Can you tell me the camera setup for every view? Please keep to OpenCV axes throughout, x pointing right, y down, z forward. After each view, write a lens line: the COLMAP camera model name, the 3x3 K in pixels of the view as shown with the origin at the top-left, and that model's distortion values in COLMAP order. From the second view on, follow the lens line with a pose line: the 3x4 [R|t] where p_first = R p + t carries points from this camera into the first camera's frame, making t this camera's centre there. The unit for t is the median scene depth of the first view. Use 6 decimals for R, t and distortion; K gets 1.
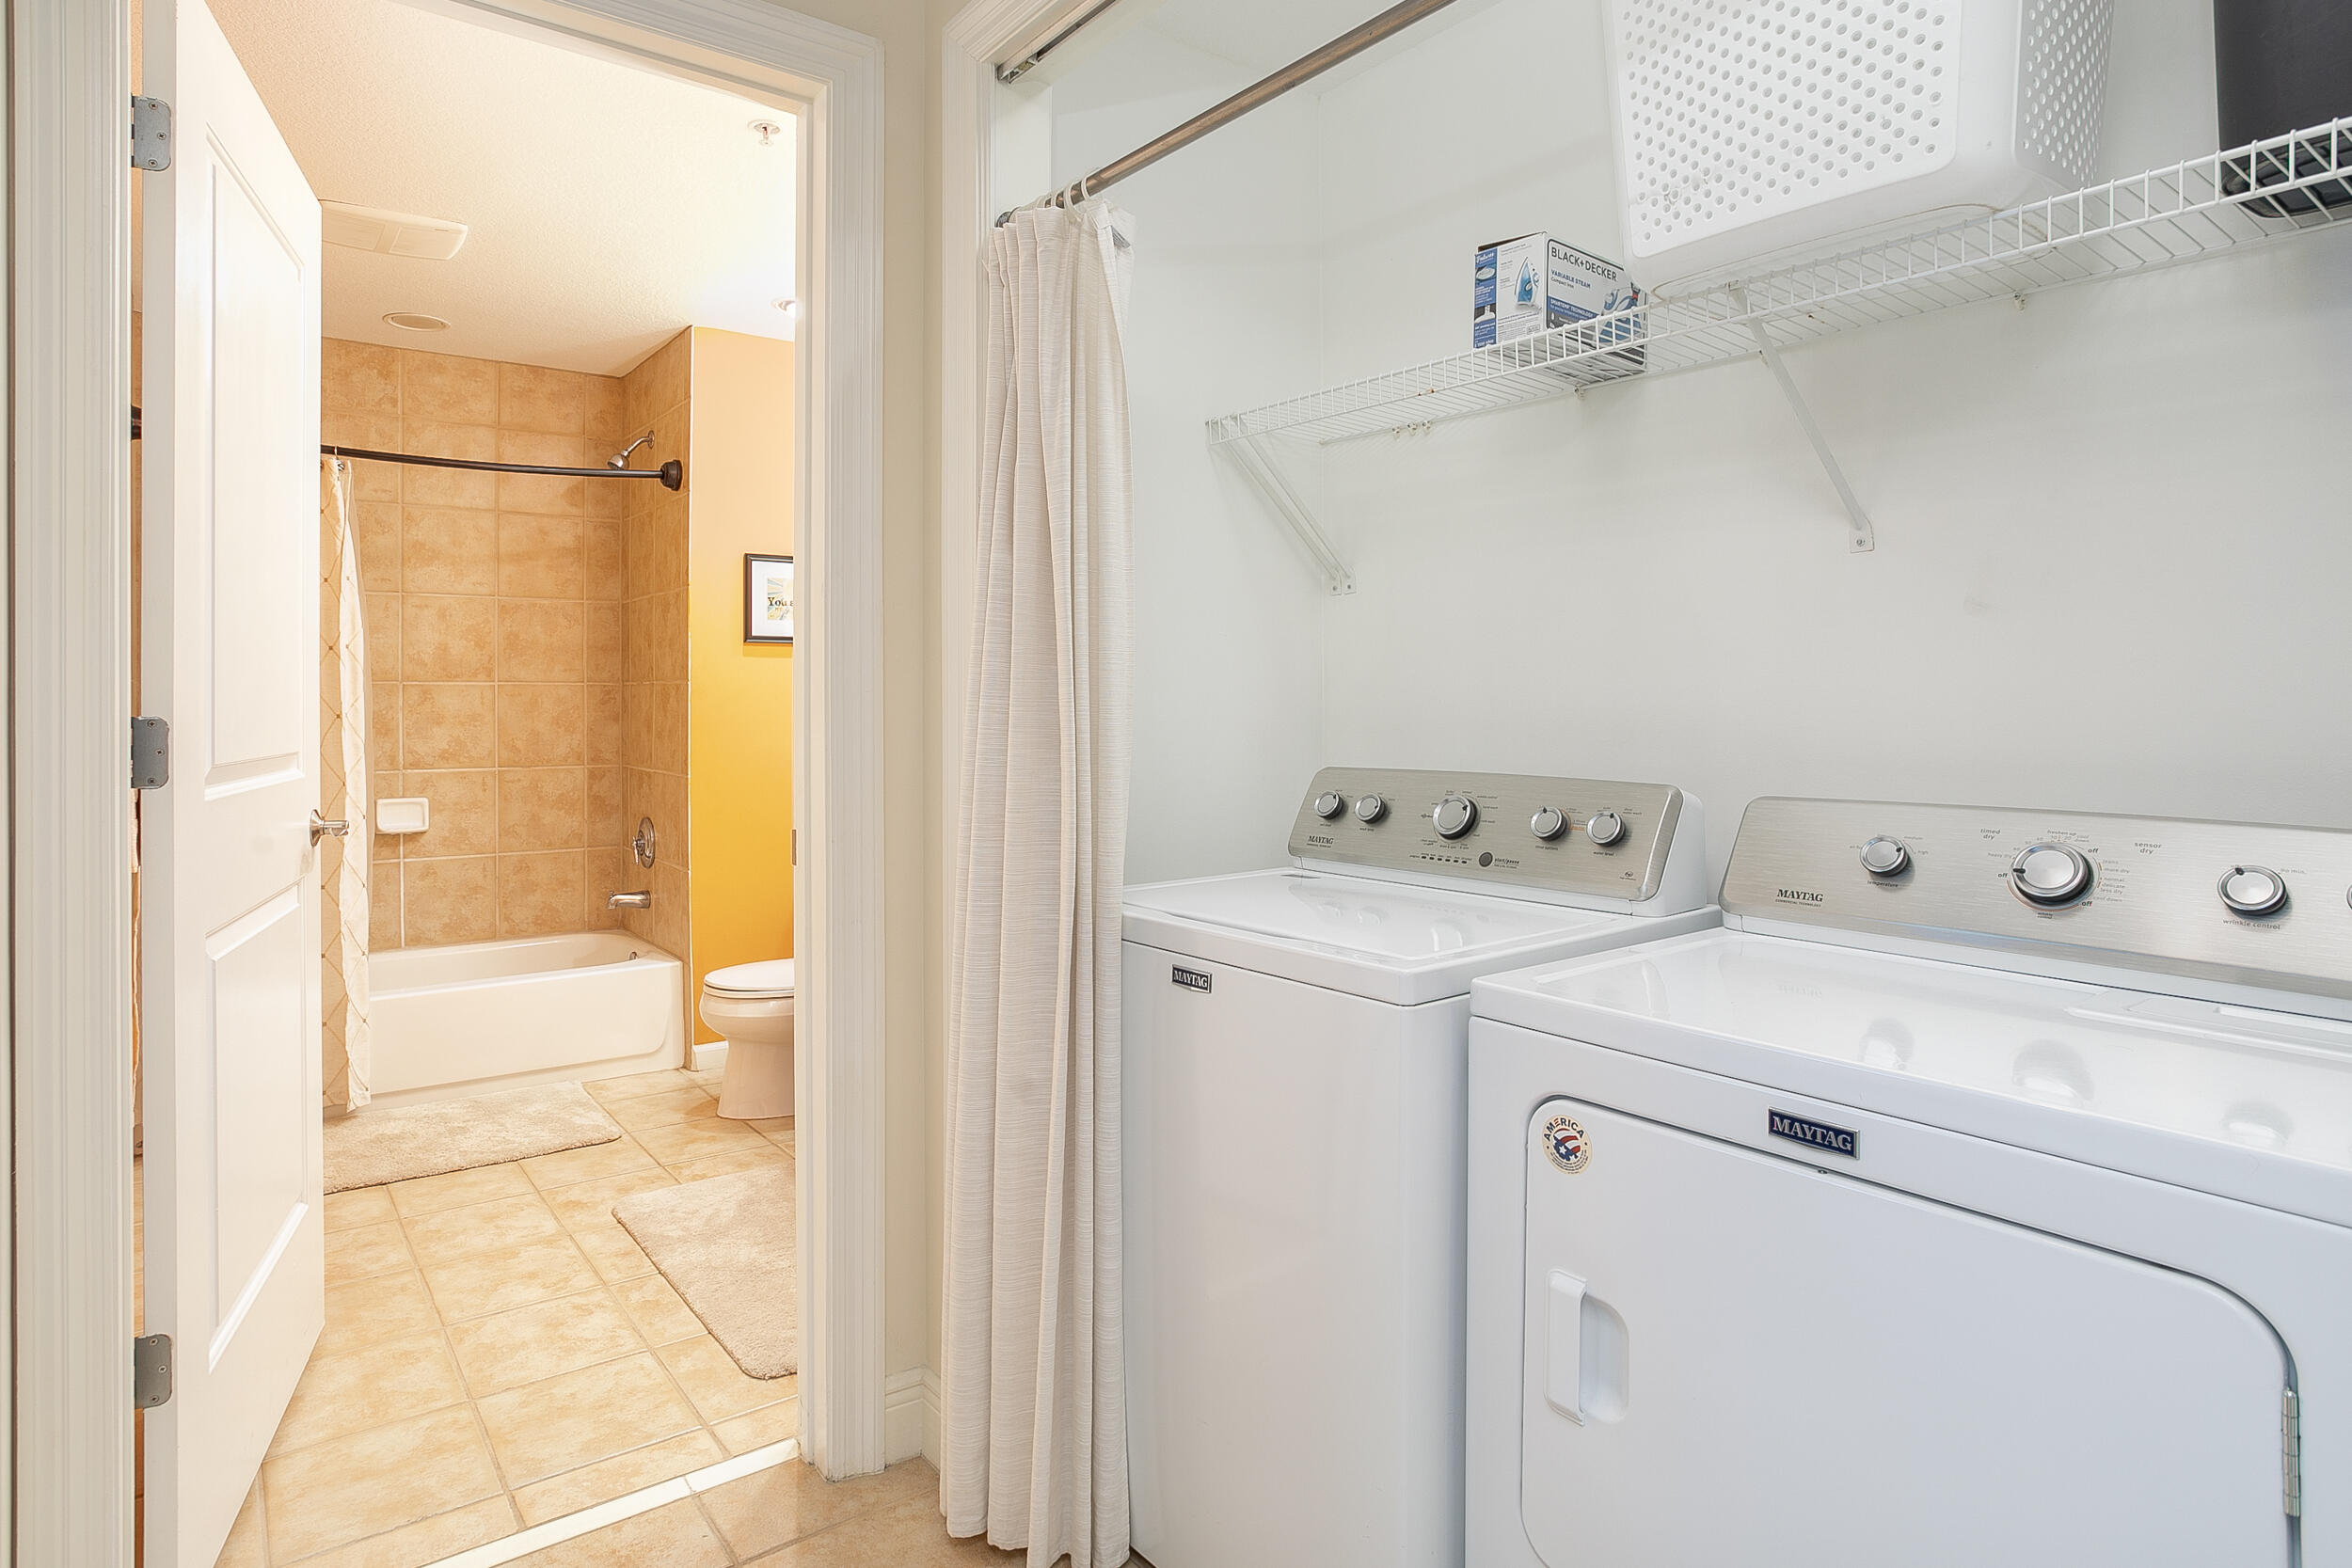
lens RADIAL K [[1269.0, 0, 1128.9], [0, 1269.0, 701.5], [0, 0, 1]] dist [-0.033868, 0.001102]
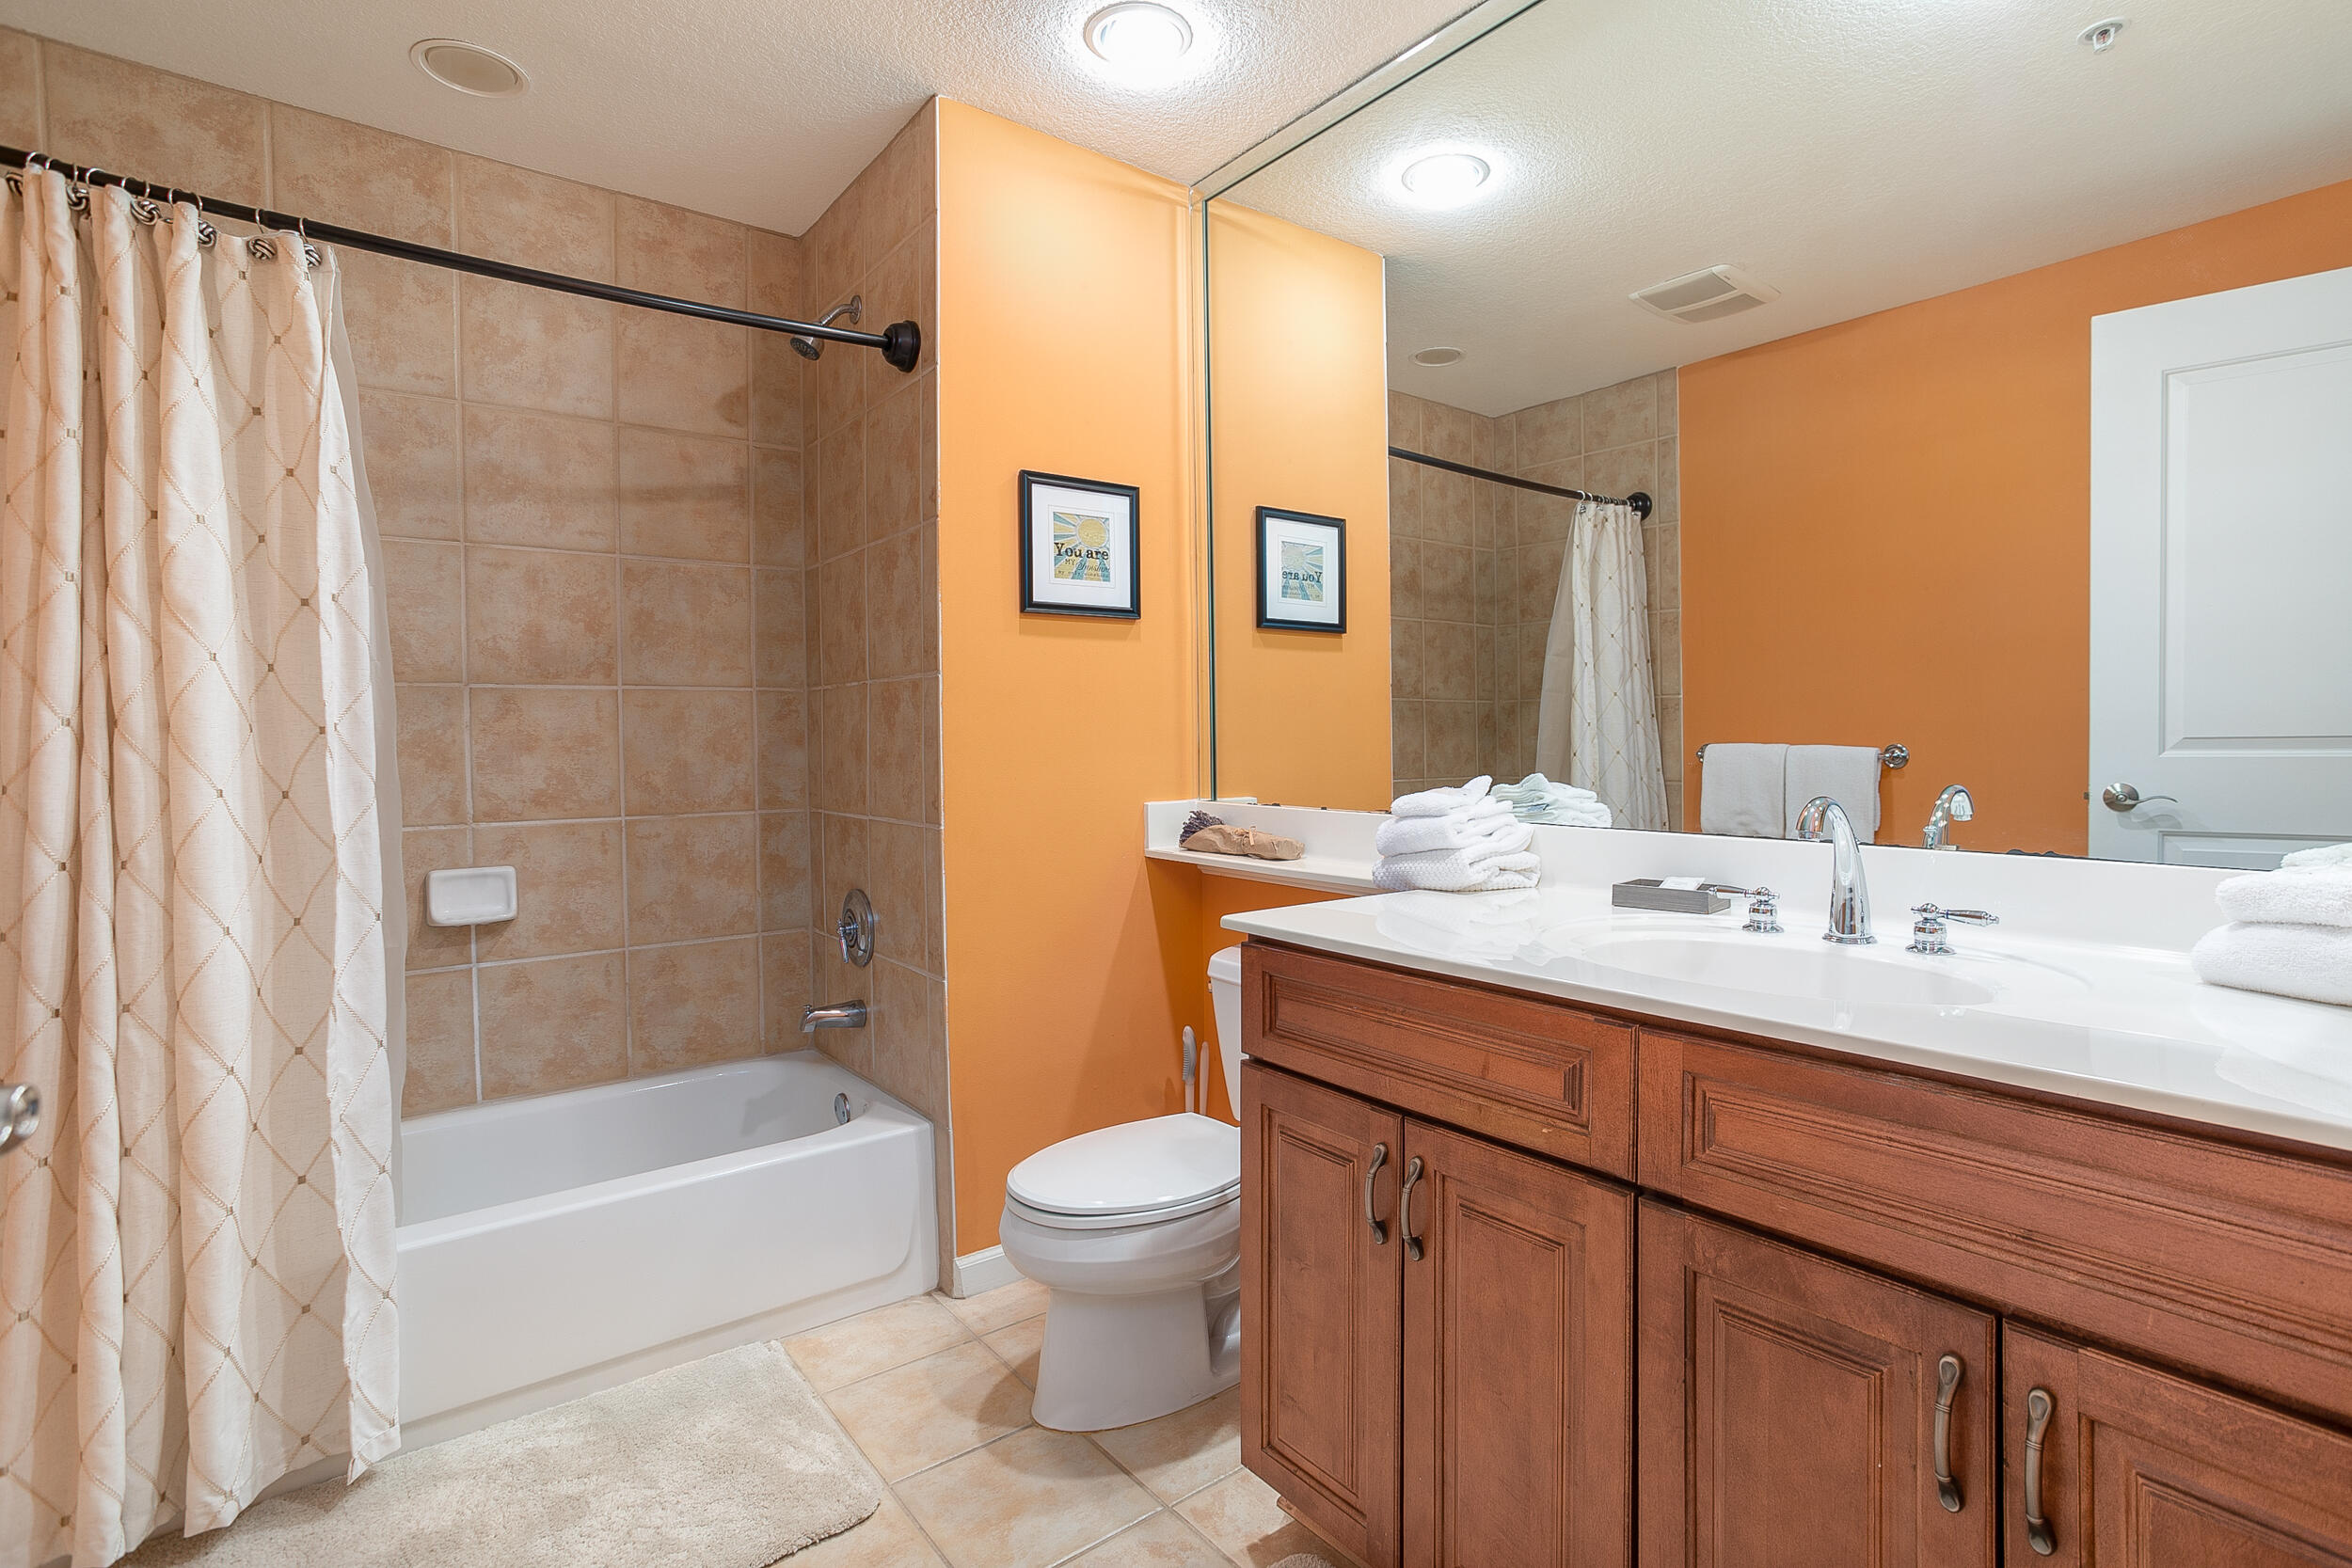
lens RADIAL K [[1152.6, 0, 1242.4], [0, 1152.6, 756.8], [0, 0, 1]] dist [-0.038821, 0.019766]
pose [[0.999255, -0.013063, 0.036319, -0.220602], [0.012472, 0.999787, 0.016461, 0.017201], [-0.036526, -0.015995, 0.999205, 0.432251]]
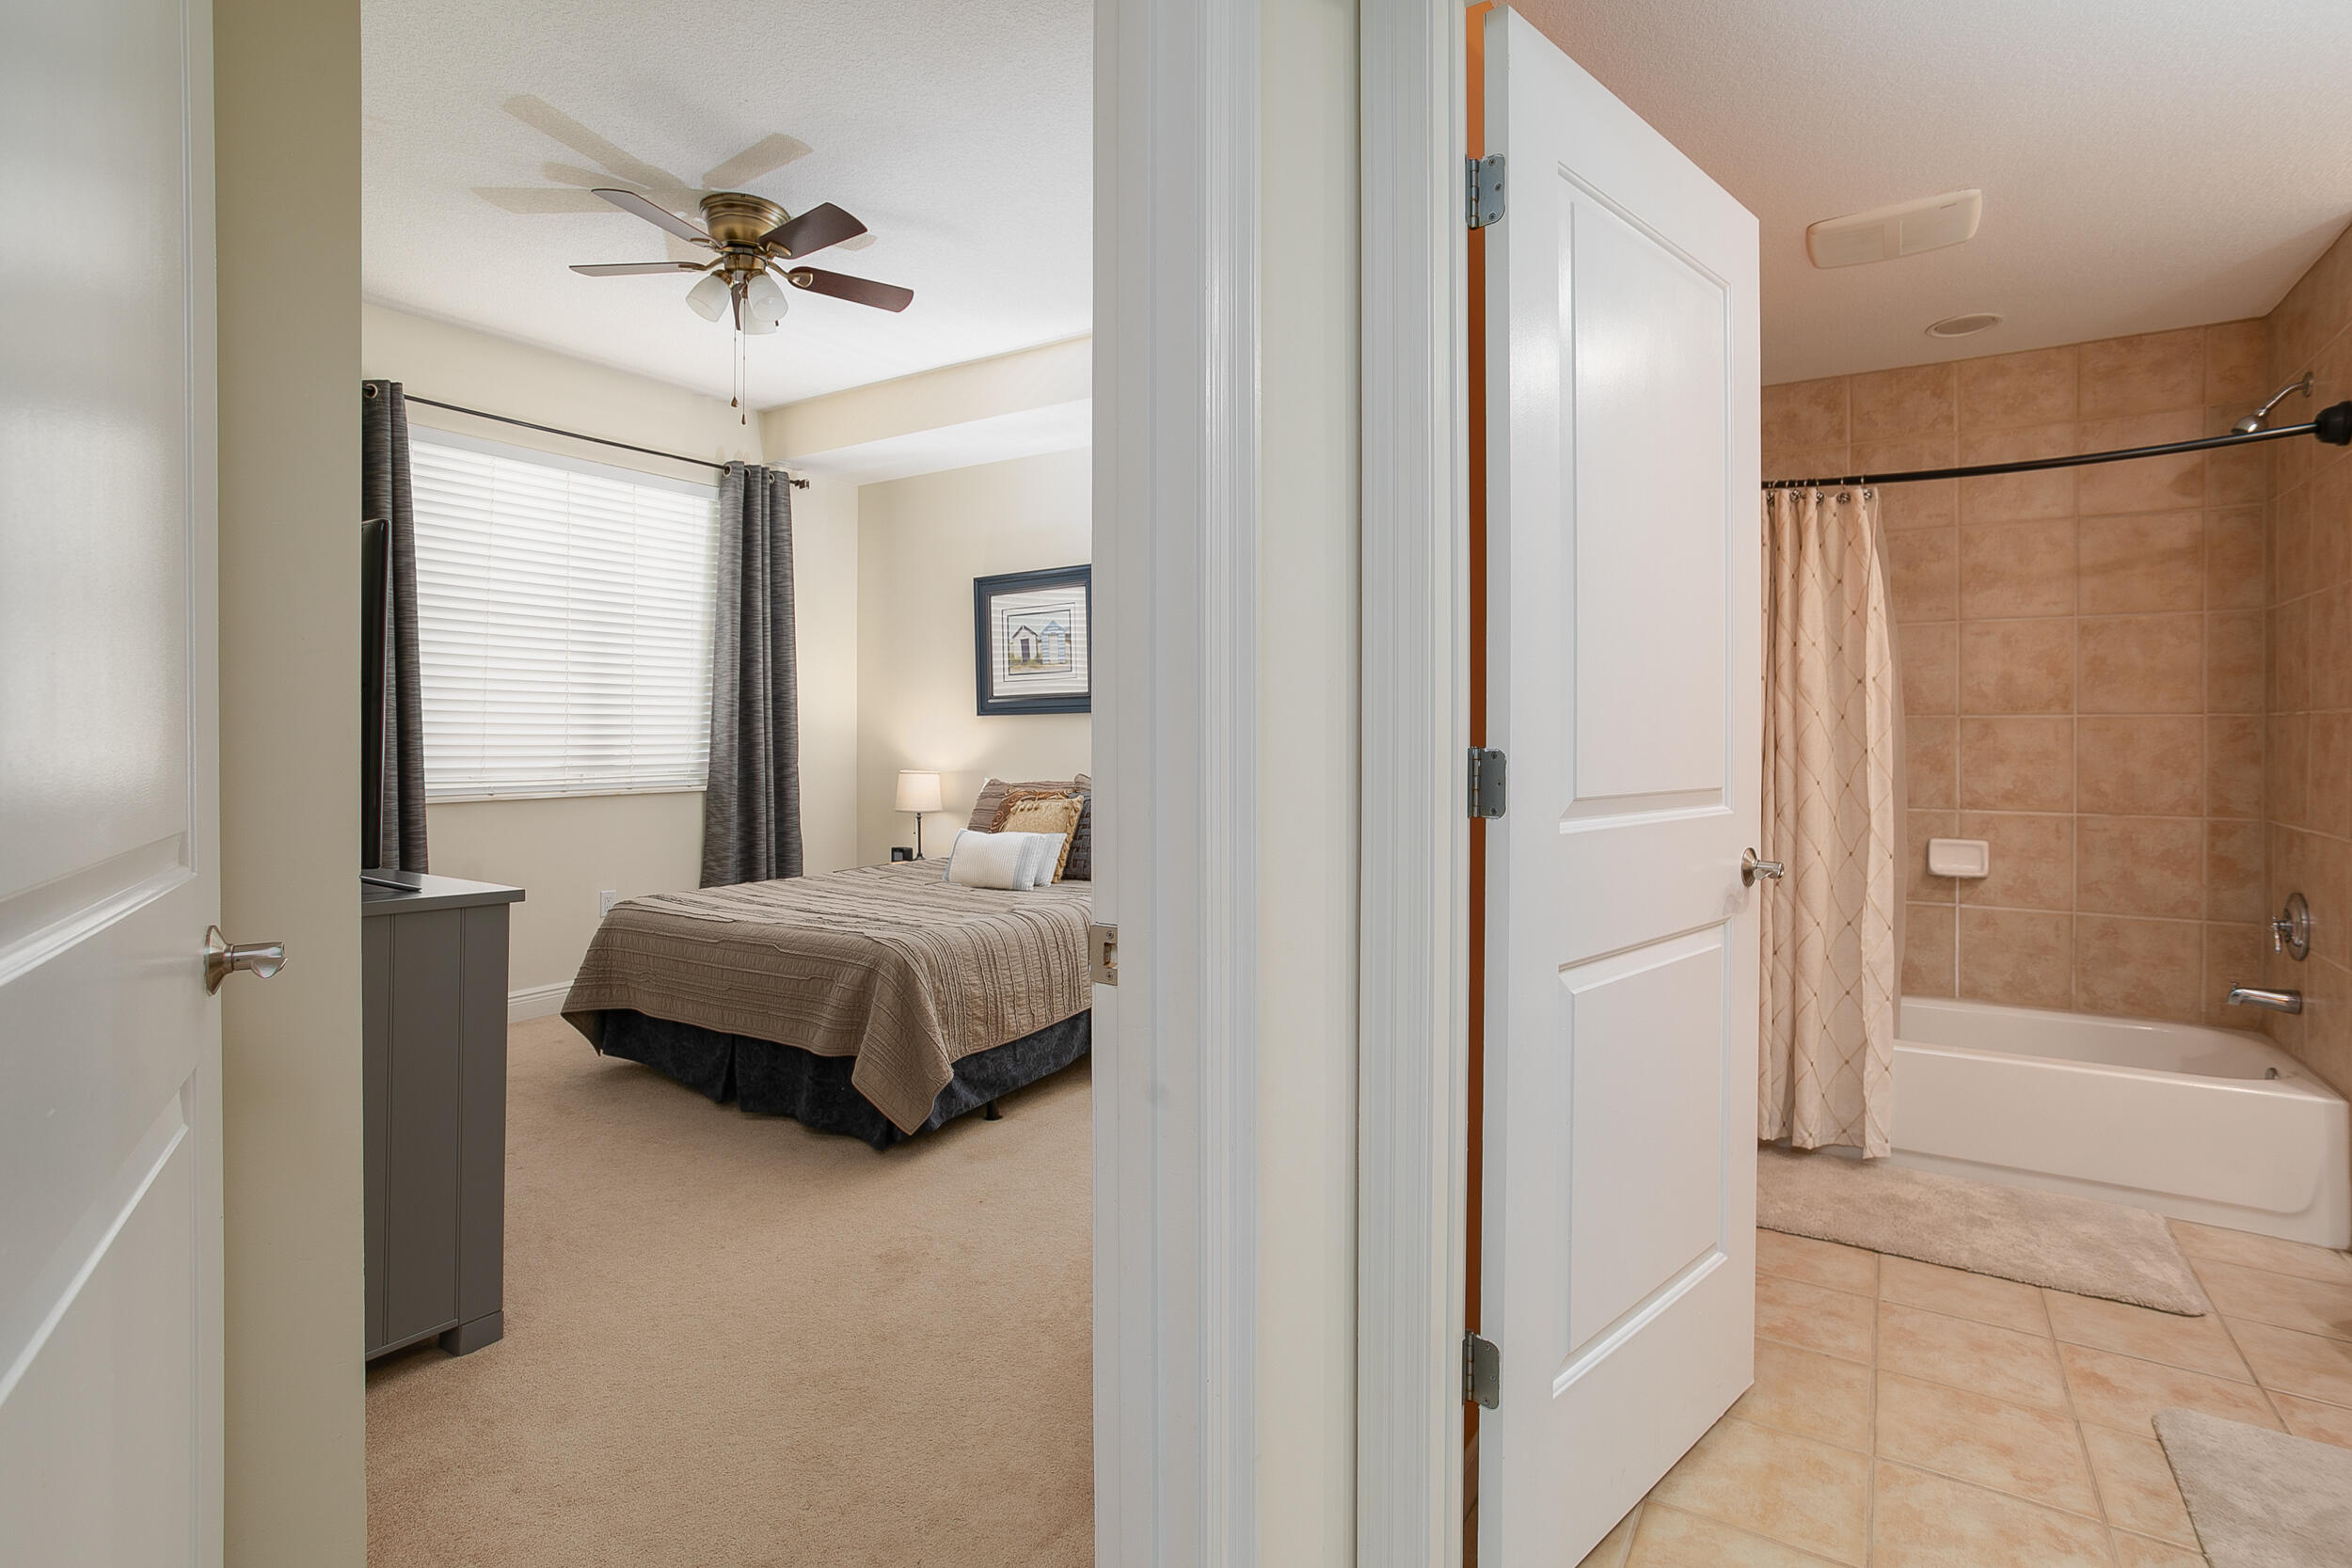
lens RADIAL K [[1152.6, 0, 1171.3], [0, 1152.6, 738.1], [0, 0, 1]] dist [-0.038821, 0.019766]
pose [[0.357447, 0.005507, -0.933917, 0.005000], [-0.003950, 0.999983, 0.004385, -0.000160], [0.933925, 0.002122, 0.357463, 0.150330]]
